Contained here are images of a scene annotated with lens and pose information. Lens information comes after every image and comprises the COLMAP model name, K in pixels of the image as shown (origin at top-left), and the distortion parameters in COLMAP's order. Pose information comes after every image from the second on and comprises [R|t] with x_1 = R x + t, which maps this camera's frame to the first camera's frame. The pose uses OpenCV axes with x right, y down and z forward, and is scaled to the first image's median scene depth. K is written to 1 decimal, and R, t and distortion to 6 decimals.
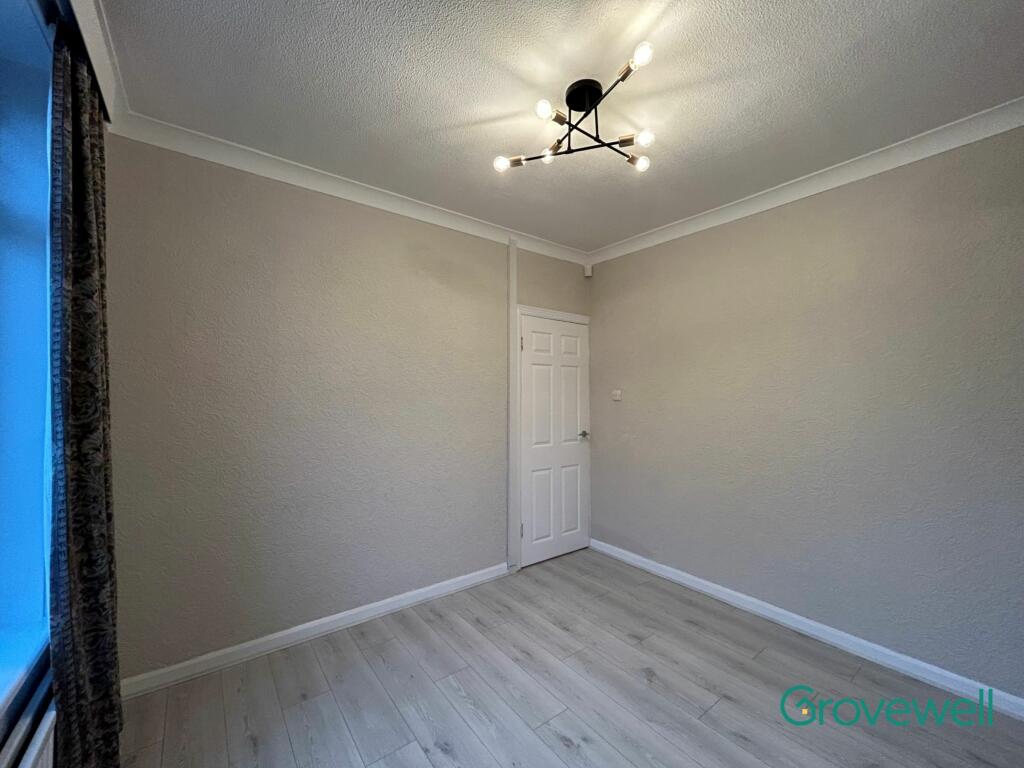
lens RADIAL K [[437.2, 0, 542.8], [0, 437.2, 384.8], [0, 0, 1]] dist [-0.000784, 0.000020]
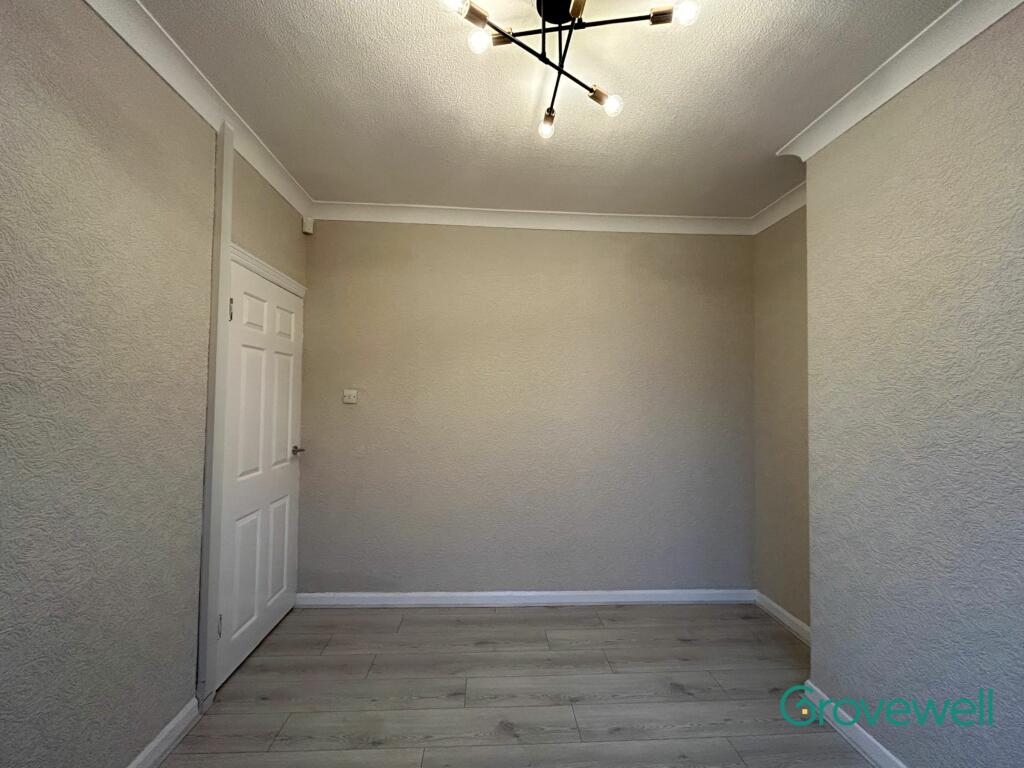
lens RADIAL K [[408.6, 0, 516.7], [0, 408.6, 384.6], [0, 0, 1]] dist [0.000798, 0.000233]
pose [[0.576192, 0.029150, 0.816794, -0.281553], [-0.028543, 0.999472, -0.015534, 0.006020], [-0.816816, -0.014363, 0.576720, 0.369102]]
